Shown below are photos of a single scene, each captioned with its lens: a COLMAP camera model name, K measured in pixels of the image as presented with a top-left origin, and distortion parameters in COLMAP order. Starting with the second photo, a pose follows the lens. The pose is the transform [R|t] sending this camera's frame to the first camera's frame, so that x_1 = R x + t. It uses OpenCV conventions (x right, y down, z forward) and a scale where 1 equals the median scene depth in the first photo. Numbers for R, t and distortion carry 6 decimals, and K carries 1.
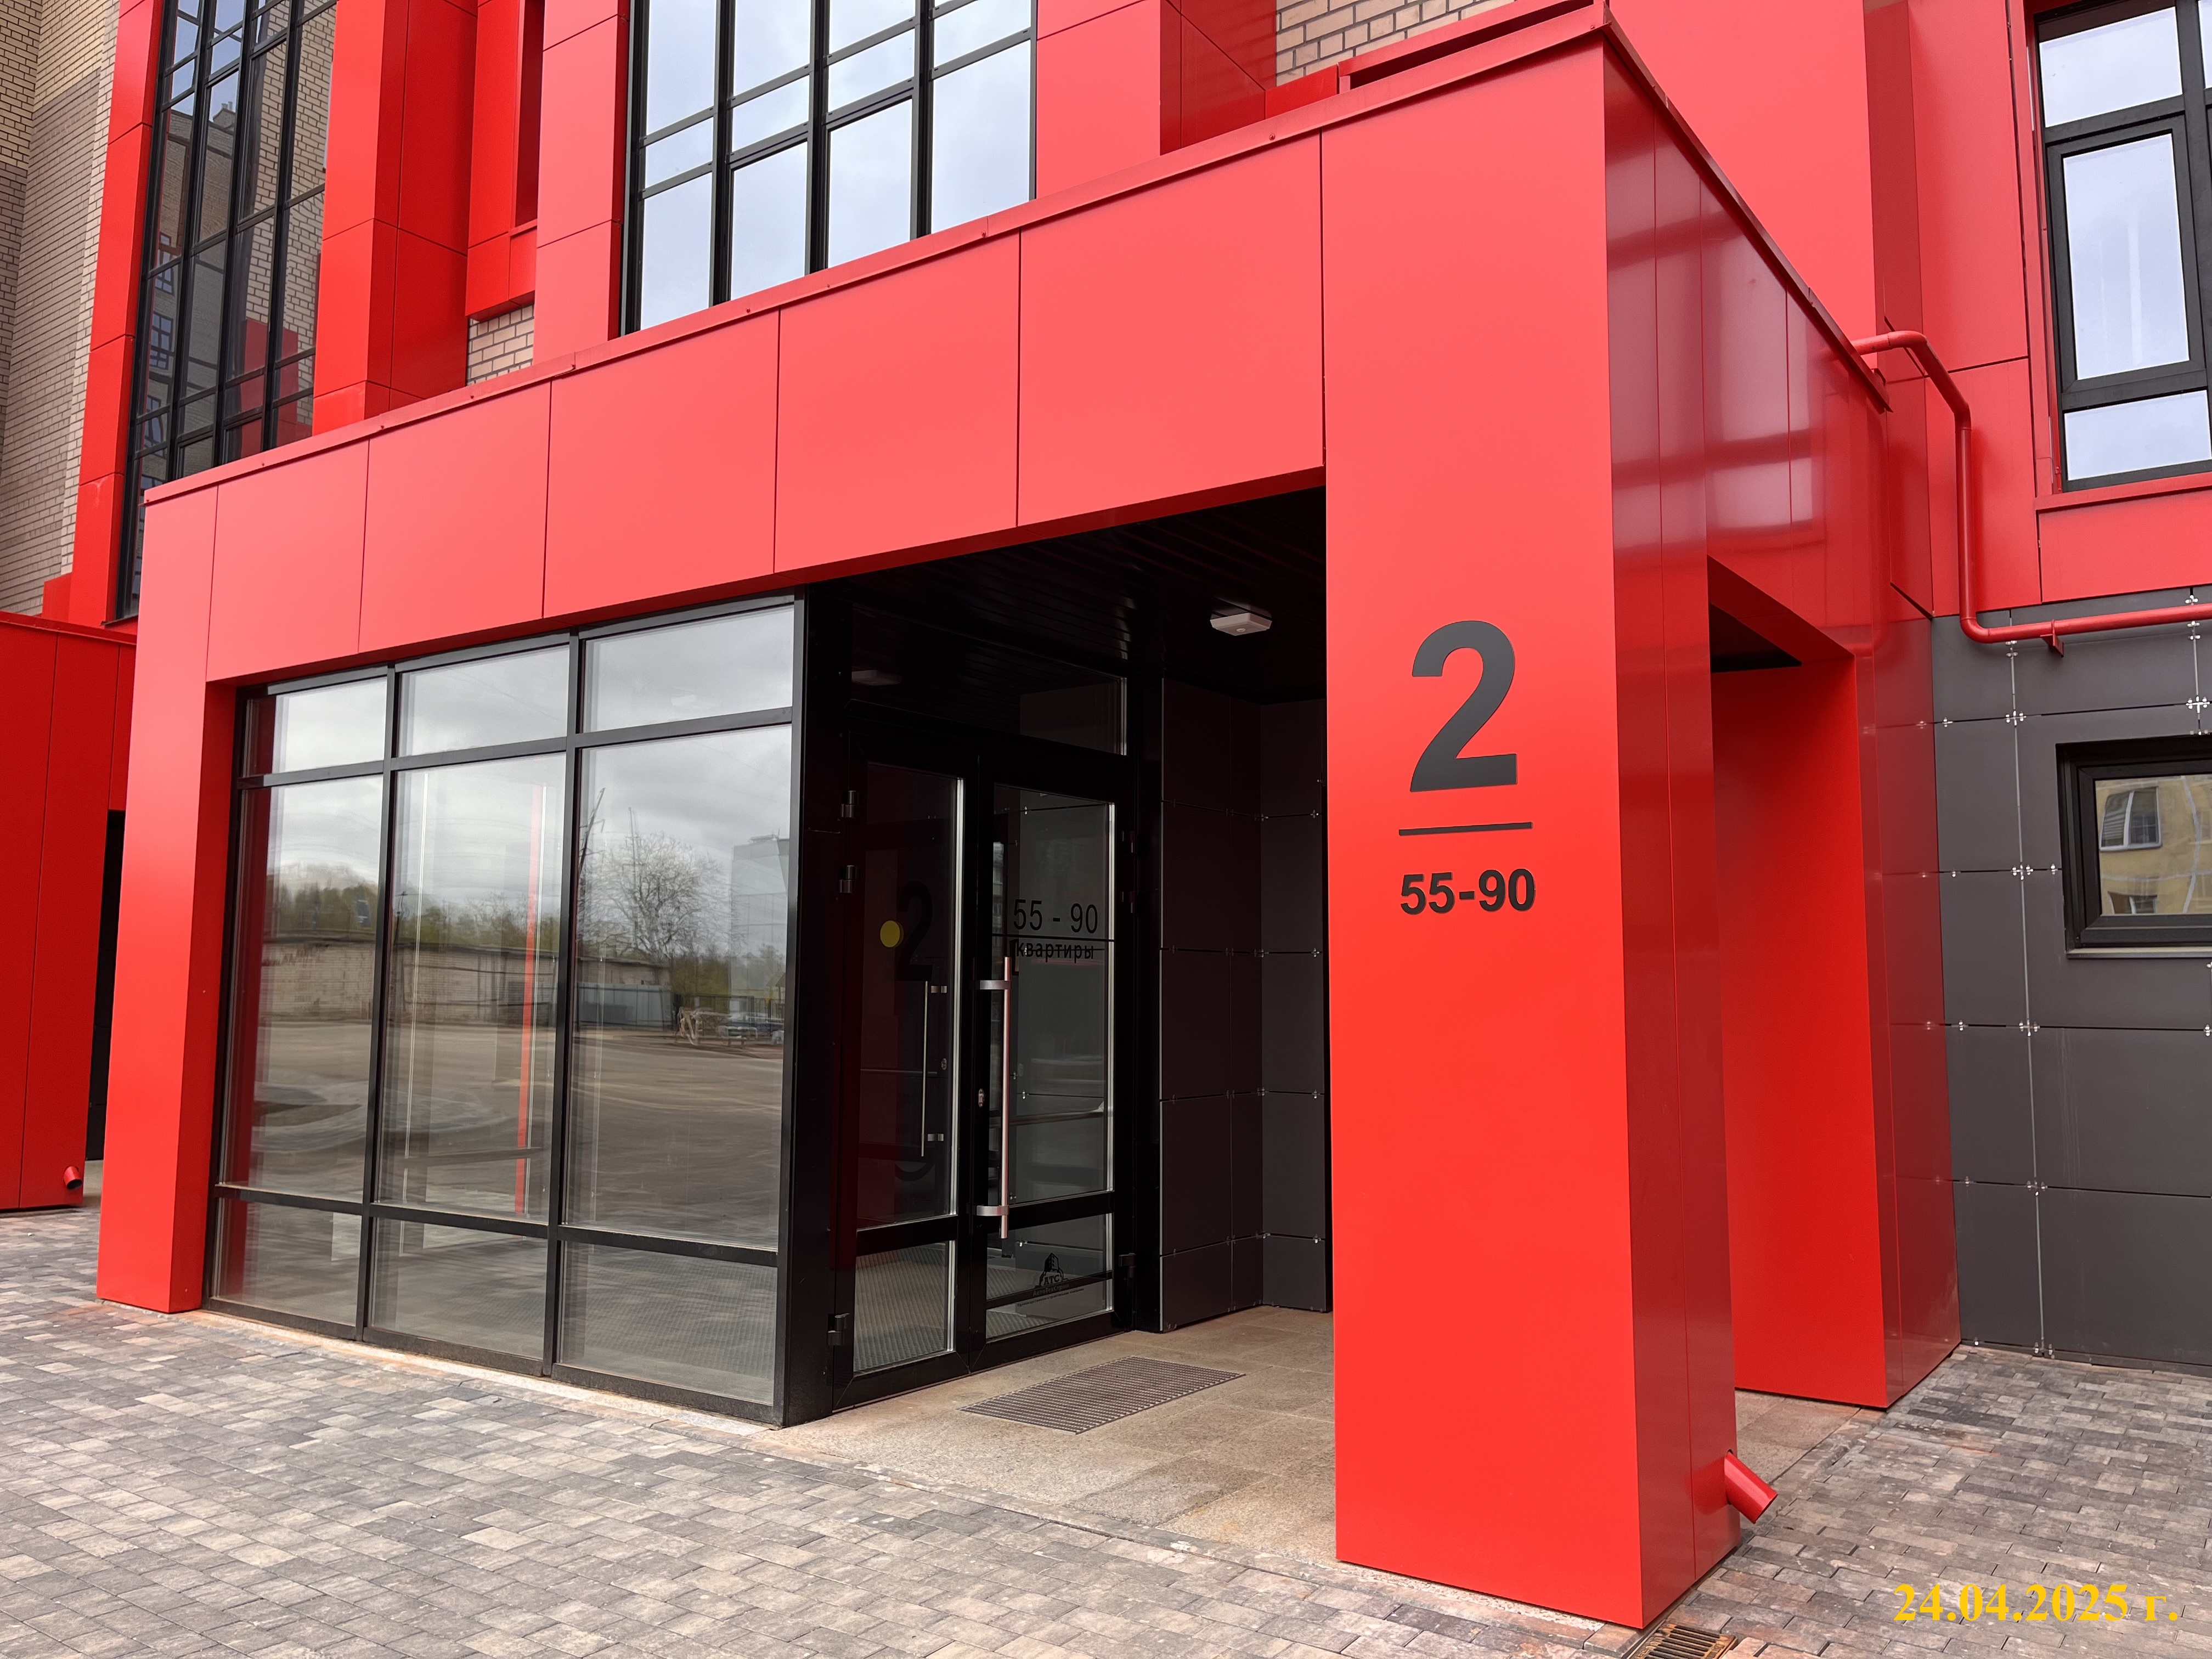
lens RADIAL K [[1667.8, 0, 1040.8], [0, 1667.8, 810.1], [0, 0, 1]] dist [0.066727, -0.078215]
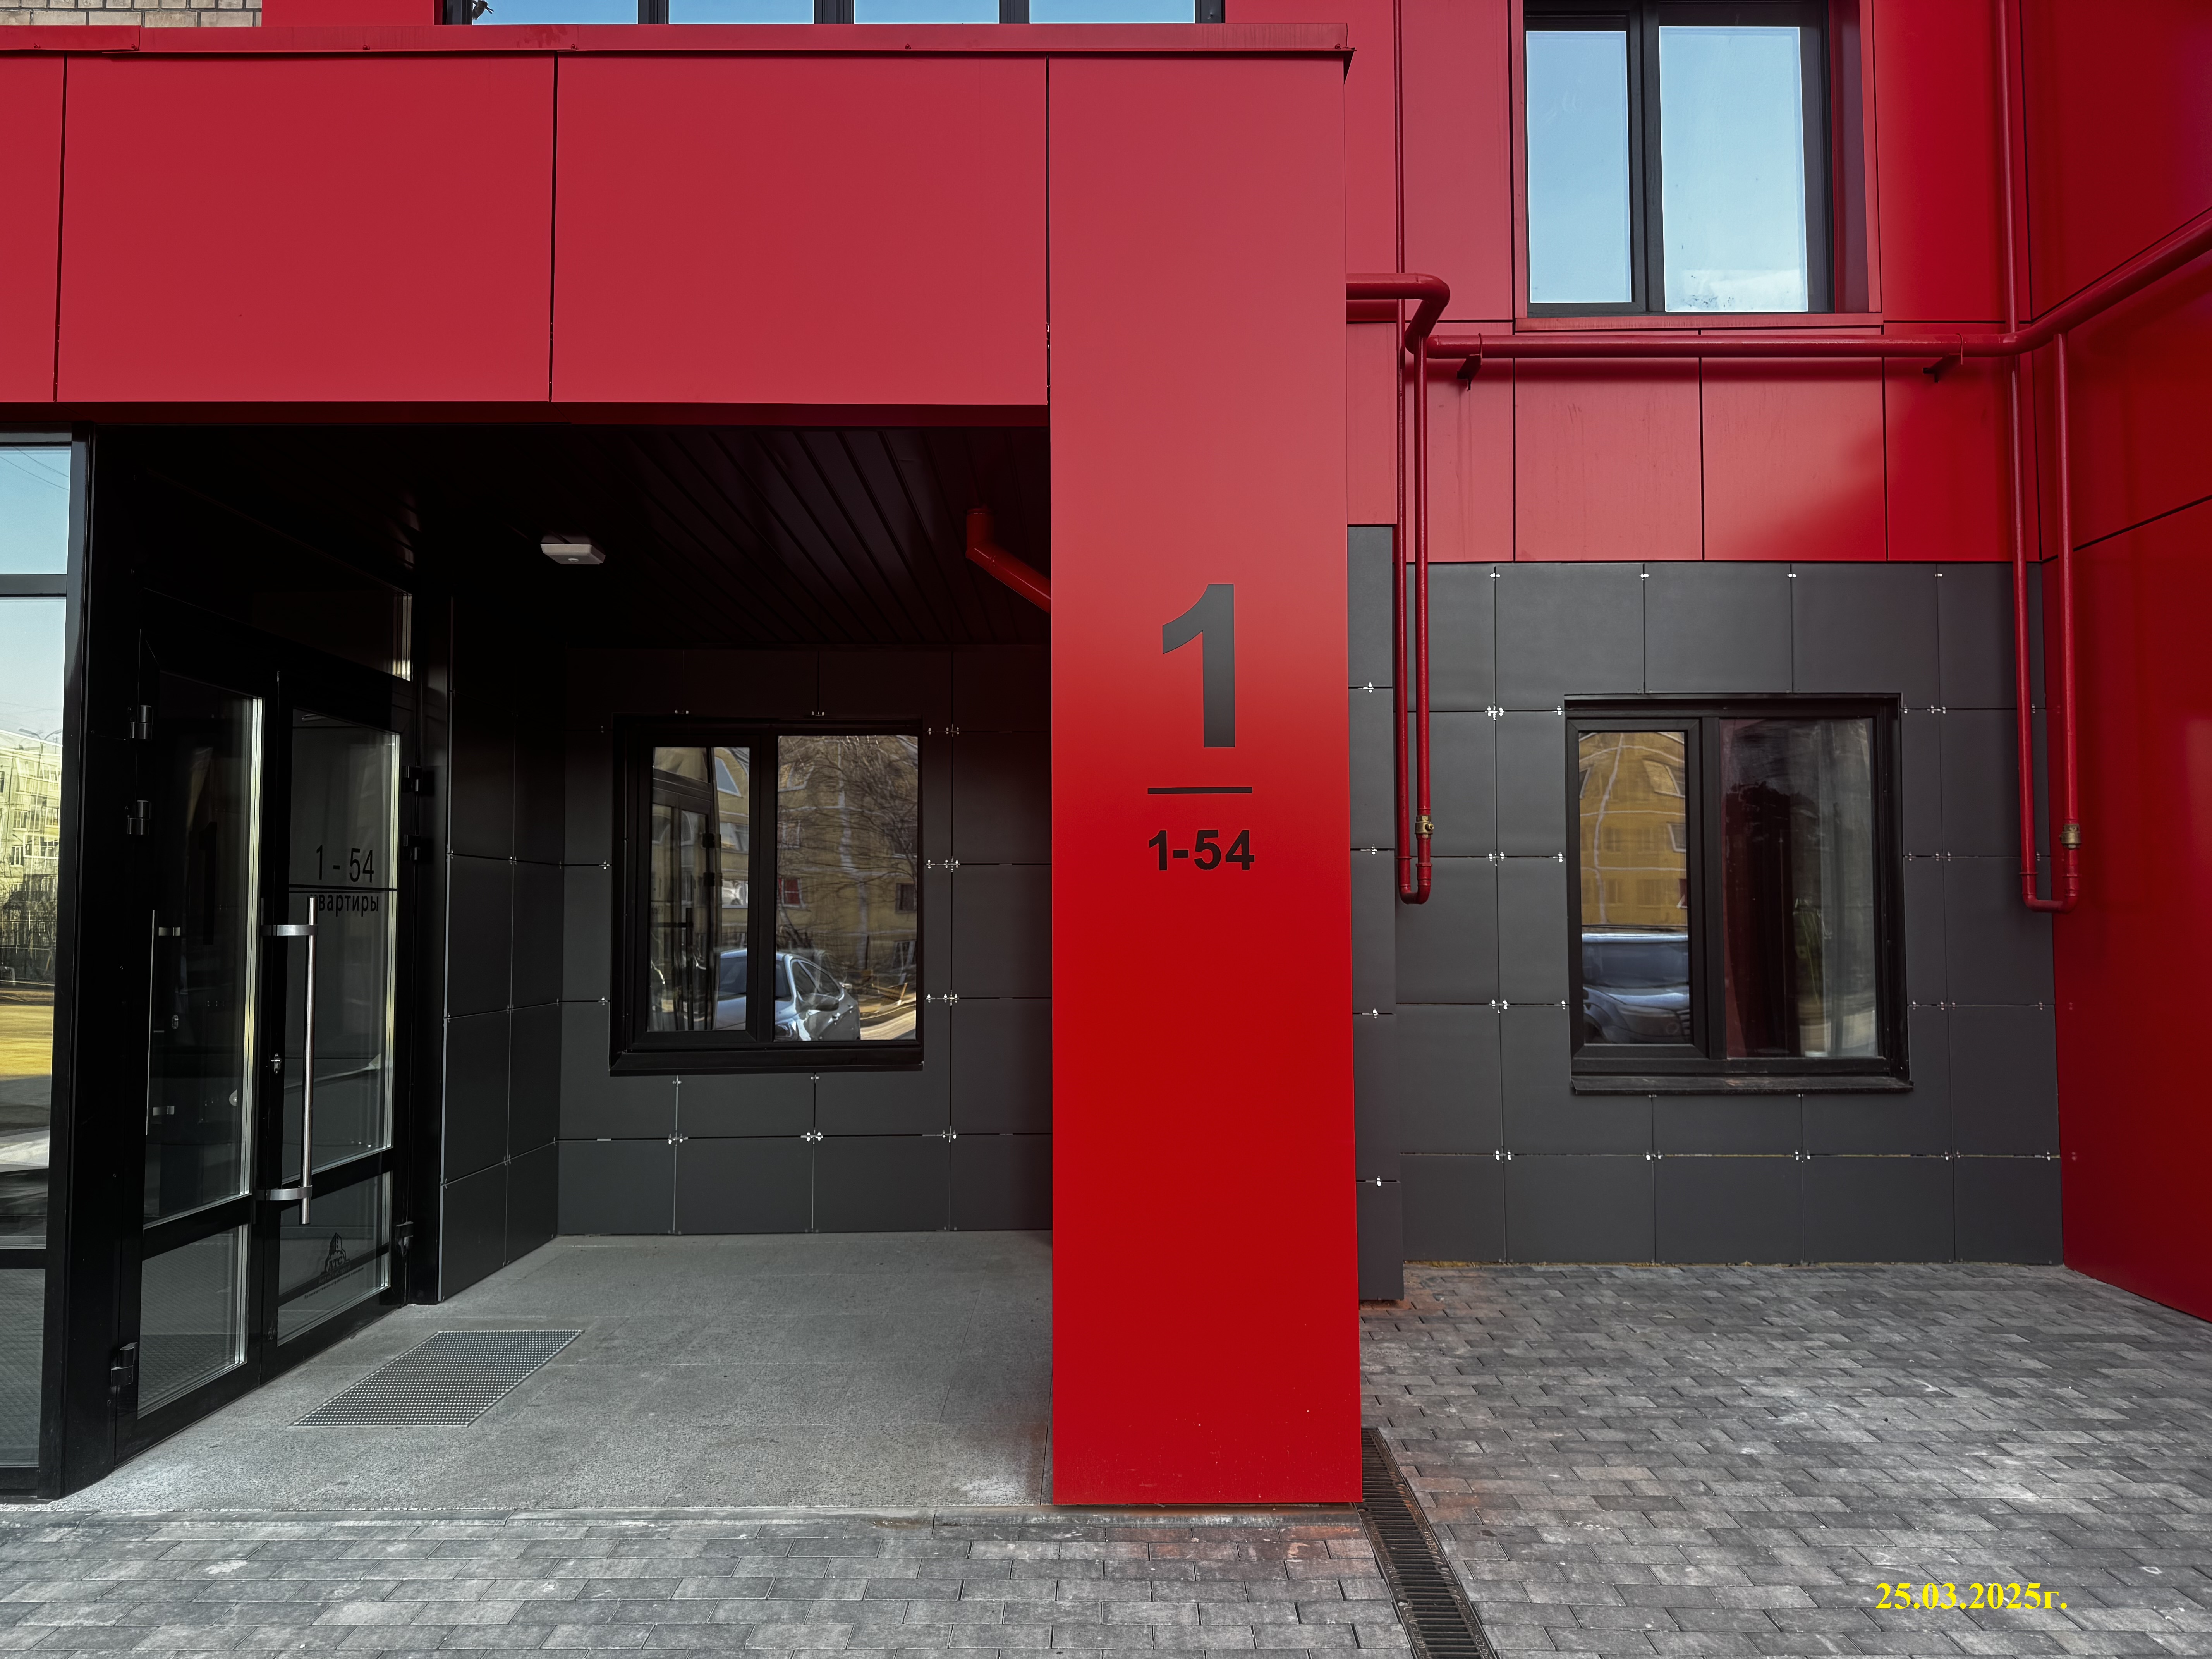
lens RADIAL K [[1545.6, 0, 1114.2], [0, 1545.6, 832.2], [0, 0, 1]] dist [0.077482, -0.093082]
pose [[0.830714, 0.045556, 0.554832, -0.141372], [-0.068455, 0.997442, 0.020596, 0.009726], [-0.552474, -0.055090, 0.831707, 0.105432]]
